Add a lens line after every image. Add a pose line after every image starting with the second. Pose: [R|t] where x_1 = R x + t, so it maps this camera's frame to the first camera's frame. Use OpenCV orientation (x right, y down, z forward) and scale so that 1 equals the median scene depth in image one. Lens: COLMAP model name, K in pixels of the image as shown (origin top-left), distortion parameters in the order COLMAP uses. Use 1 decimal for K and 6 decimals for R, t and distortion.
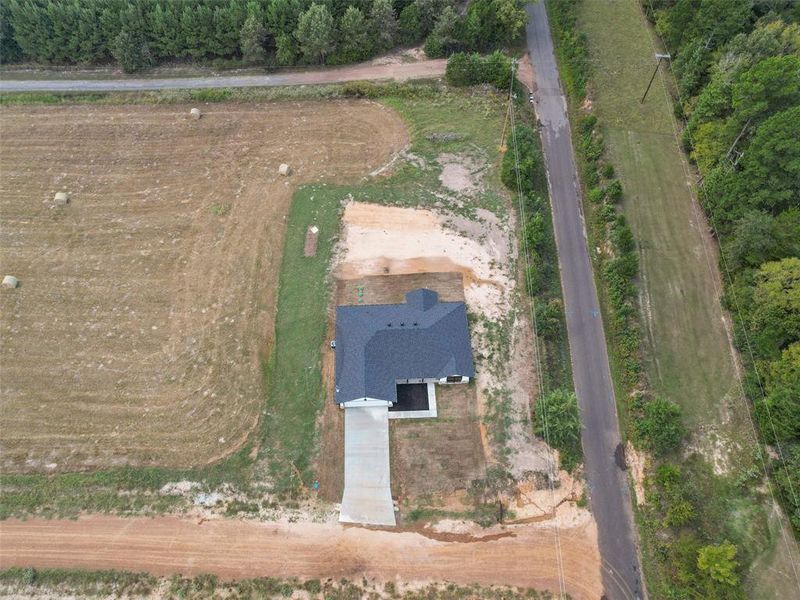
lens RADIAL K [[578.4, 0, 400.0], [0, 578.4, 300.0], [0, 0, 1]] dist [-0.090342, 0.087819]
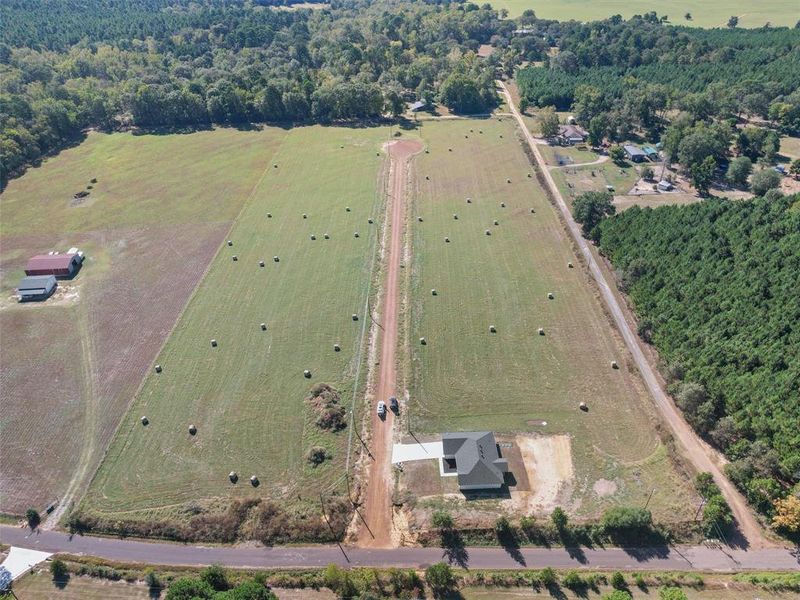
lens RADIAL K [[578.4, 0, 400.0], [0, 578.4, 300.0], [0, 0, 1]] dist [-0.090342, 0.087819]
pose [[-0.008385, 0.576814, -0.816833, 1.185800], [-0.823768, 0.459082, 0.332641, -0.559530], [0.566865, 0.675670, 0.471311, -0.417402]]
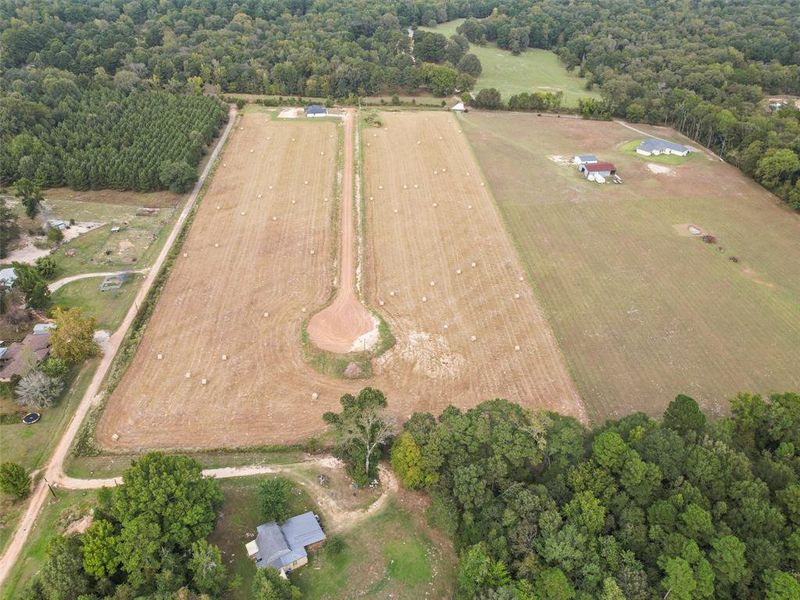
lens RADIAL K [[578.4, 0, 400.0], [0, 578.4, 300.0], [0, 0, 1]] dist [-0.090342, 0.087819]
pose [[-0.080674, -0.560642, 0.824119, -5.074681], [0.826671, 0.424300, 0.369572, -0.461222], [-0.556872, 0.711091, 0.429236, -0.480519]]
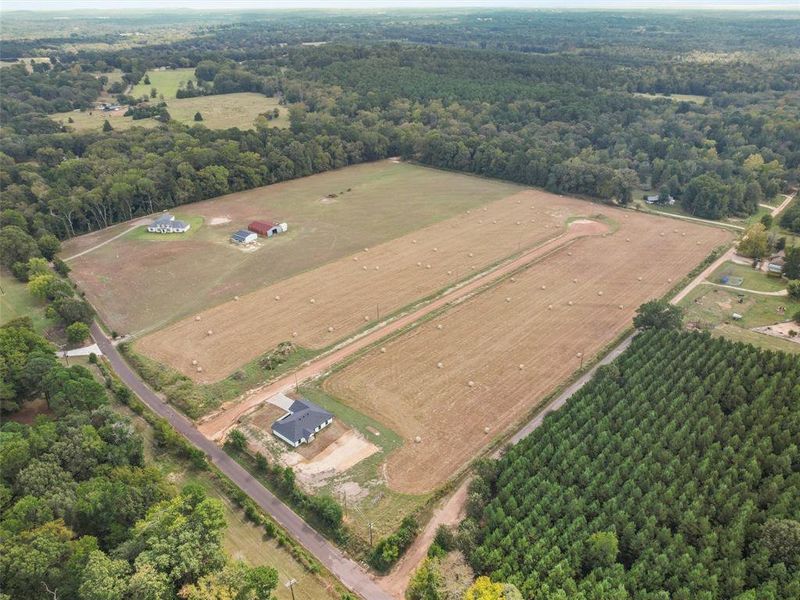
lens RADIAL K [[578.4, 0, 400.0], [0, 578.4, 300.0], [0, 0, 1]] dist [-0.090342, 0.087819]
pose [[-0.669948, 0.351025, -0.654180, 1.046213], [-0.611996, 0.237701, 0.754294, -1.964020], [0.420276, 0.905693, 0.055579, 0.501519]]
